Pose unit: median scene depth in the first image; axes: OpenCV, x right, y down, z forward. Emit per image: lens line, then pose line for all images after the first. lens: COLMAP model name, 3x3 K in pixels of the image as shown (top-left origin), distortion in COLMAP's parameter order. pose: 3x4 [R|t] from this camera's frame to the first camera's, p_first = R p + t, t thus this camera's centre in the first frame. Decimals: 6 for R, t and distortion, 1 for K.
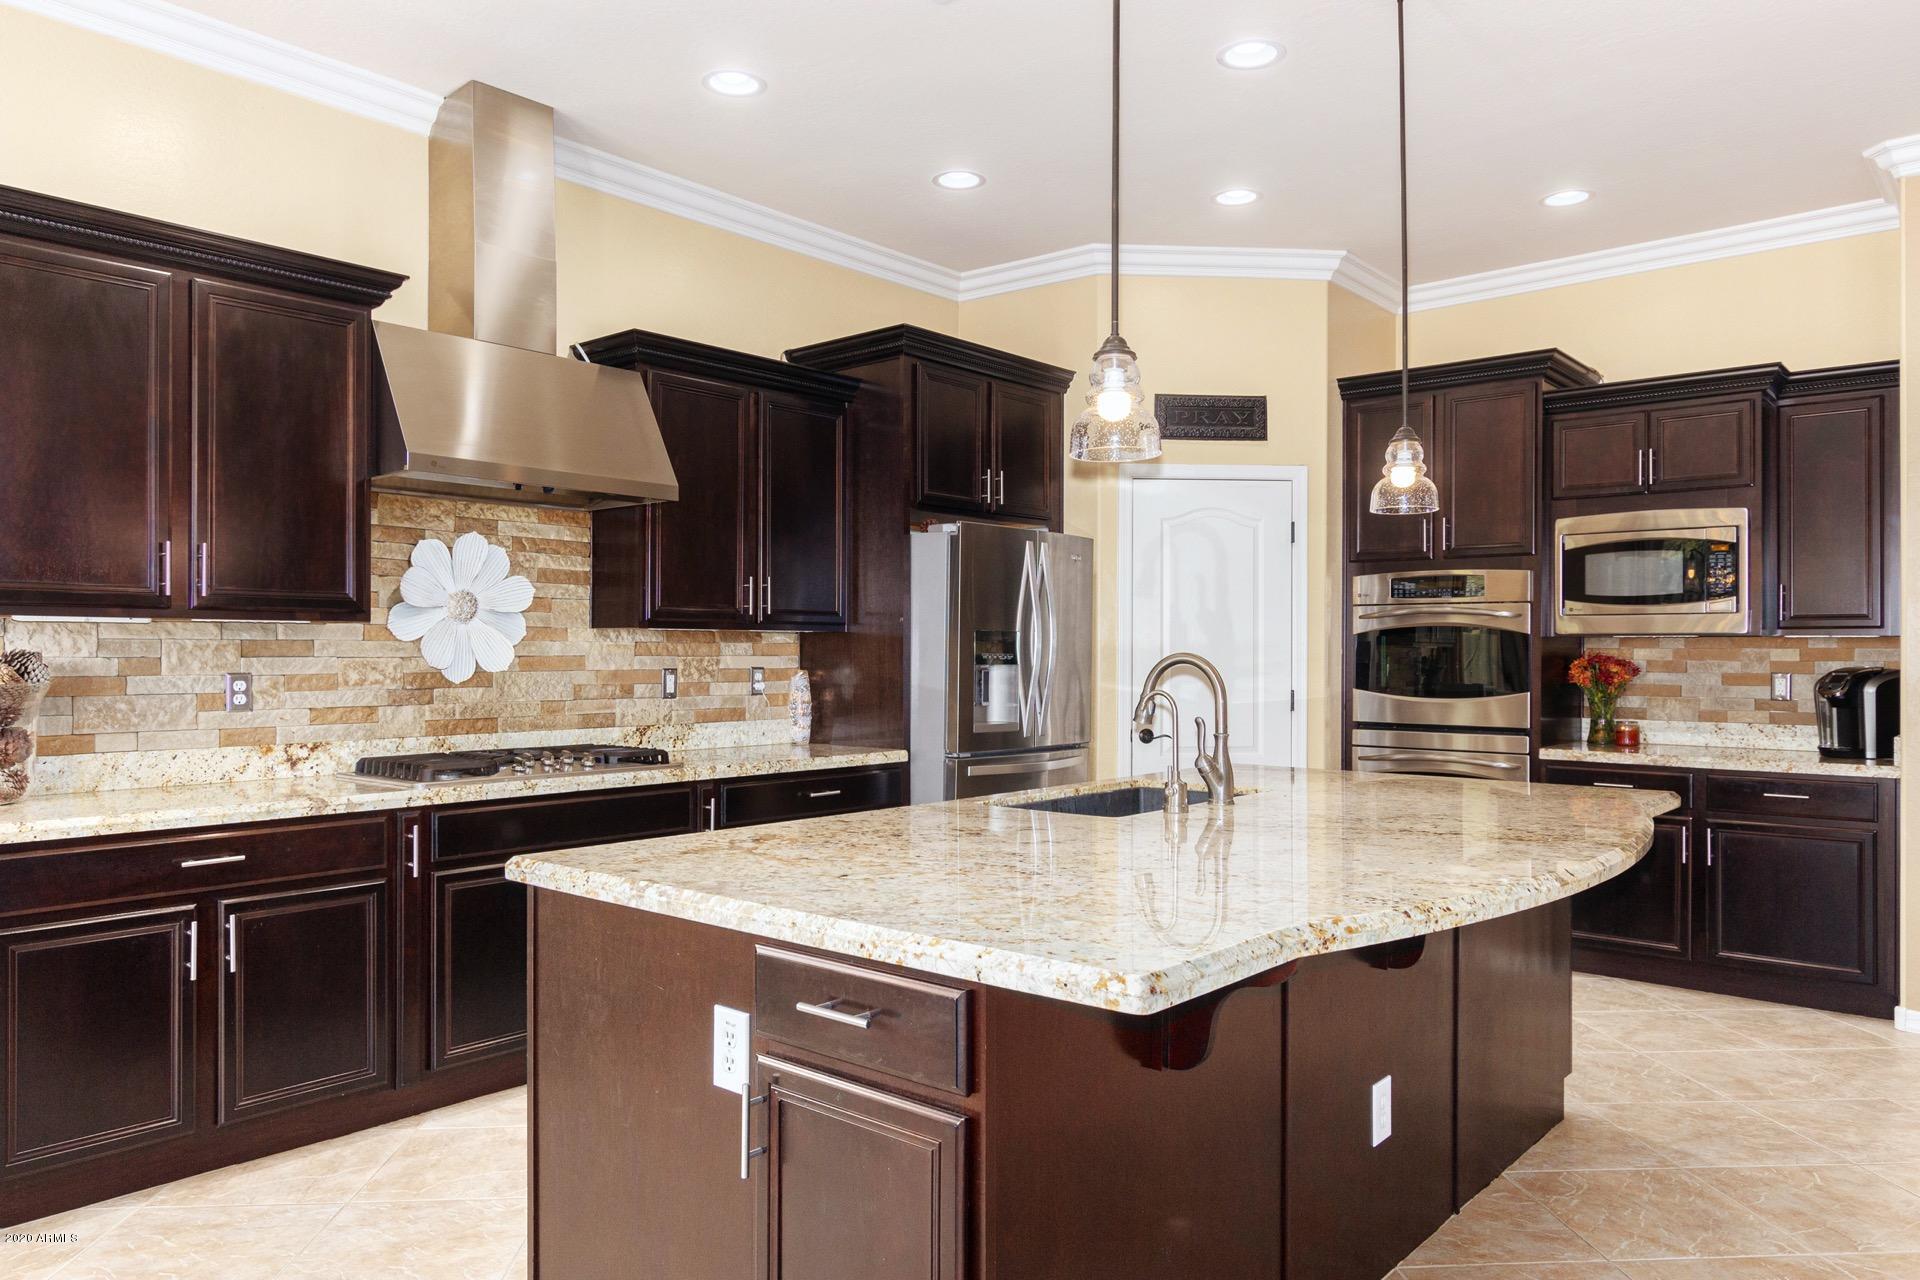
lens RADIAL K [[1291.6, 0, 951.7], [0, 1291.6, 646.8], [0, 0, 1]] dist [-0.001202, -0.001878]
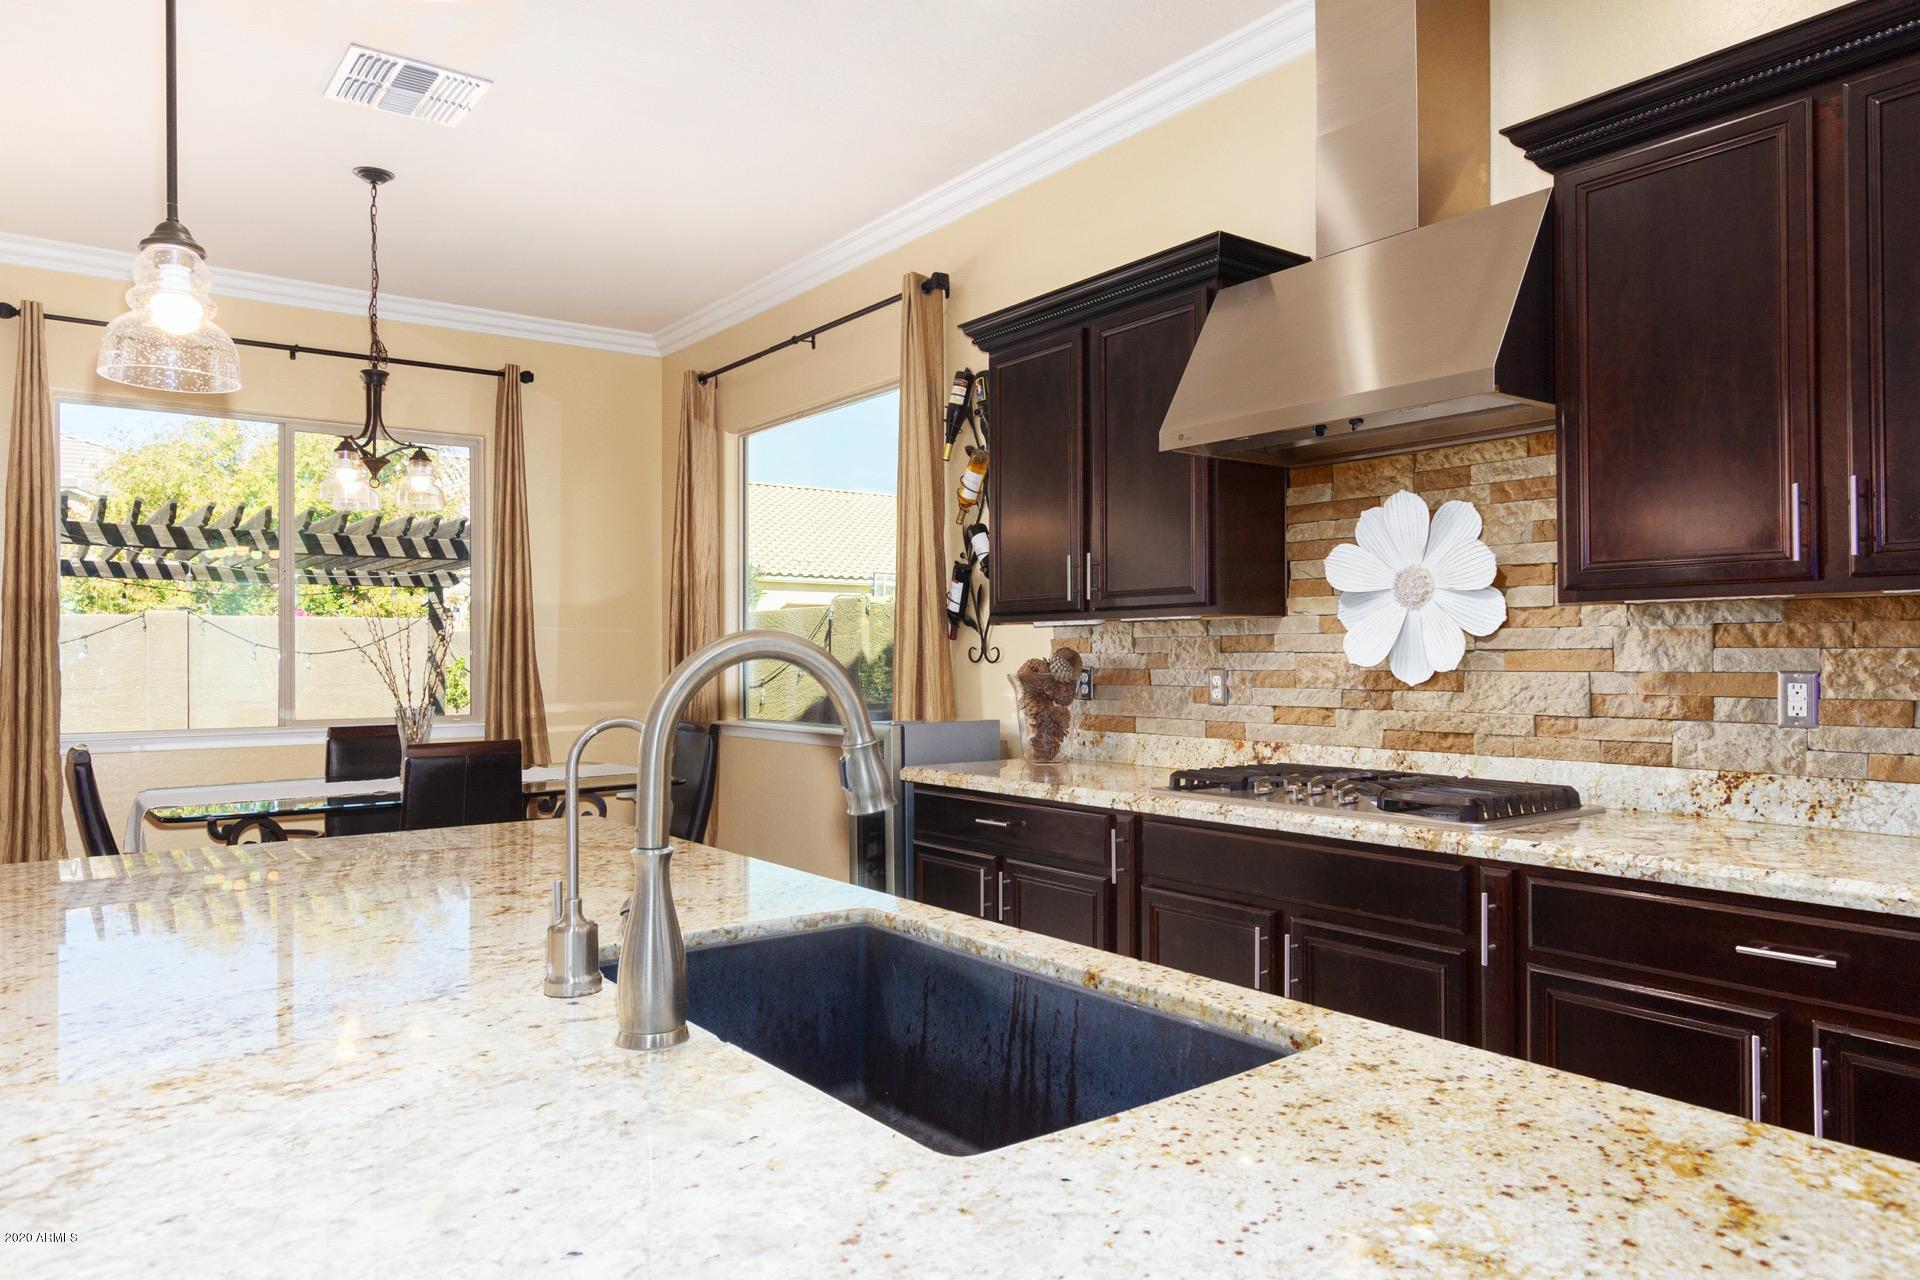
lens RADIAL K [[1233.4, 0, 953.3], [0, 1233.4, 646.6], [0, 0, 1]] dist [-0.000060, 0.002149]
pose [[-0.207484, -0.010183, -0.978185, 0.355602], [0.007379, 0.999901, -0.011975, 0.010234], [0.978211, -0.009703, -0.207388, 0.769804]]
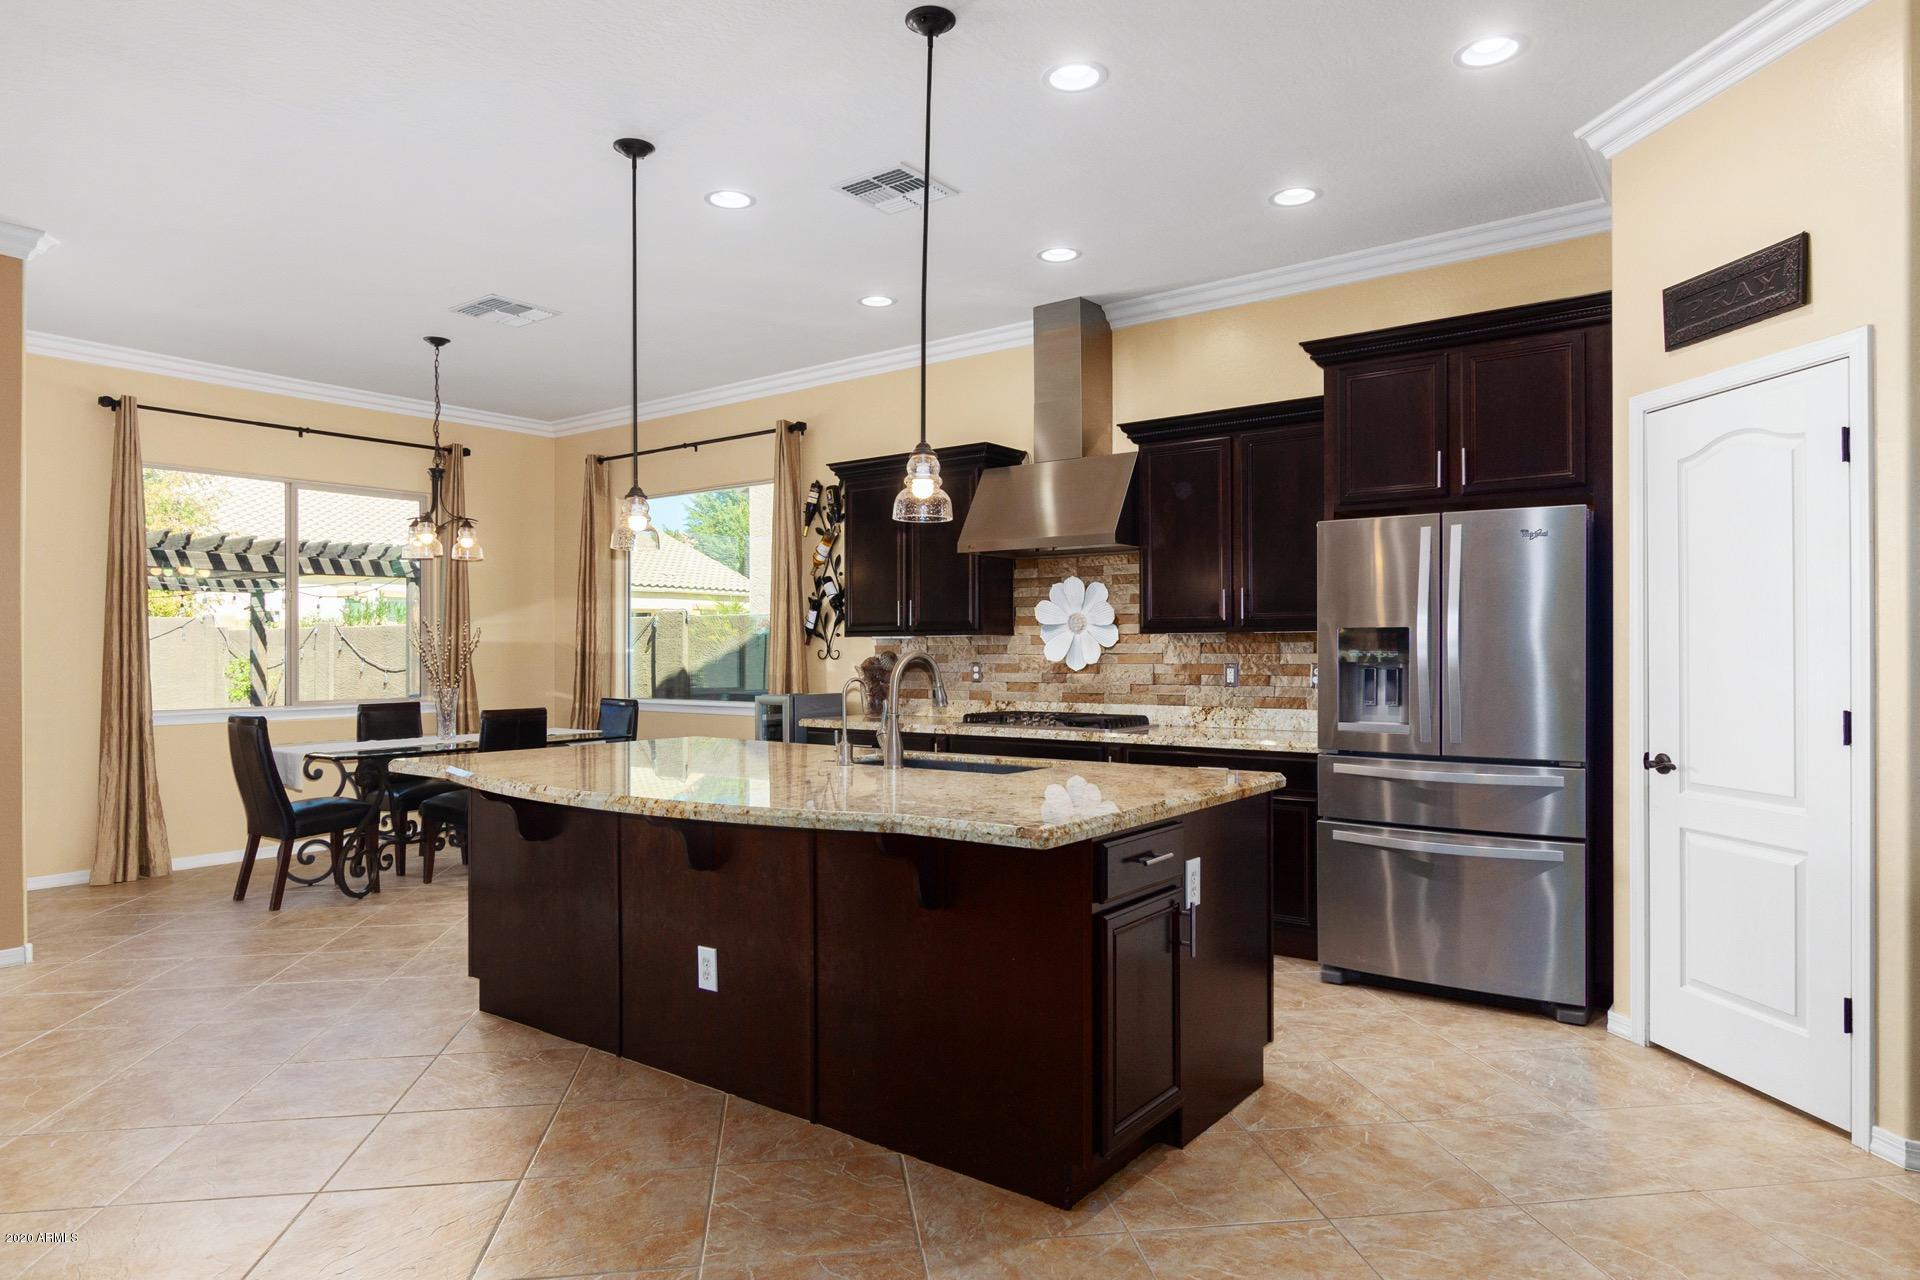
lens RADIAL K [[1136.4, 0, 954.2], [0, 1136.4, 646.9], [0, 0, 1]] dist [-0.002026, -0.000452]
pose [[0.070133, -0.006637, -0.997516, 0.890084], [0.007266, 0.999955, -0.006142, 0.005467], [0.997511, -0.006817, 0.070178, 0.652900]]
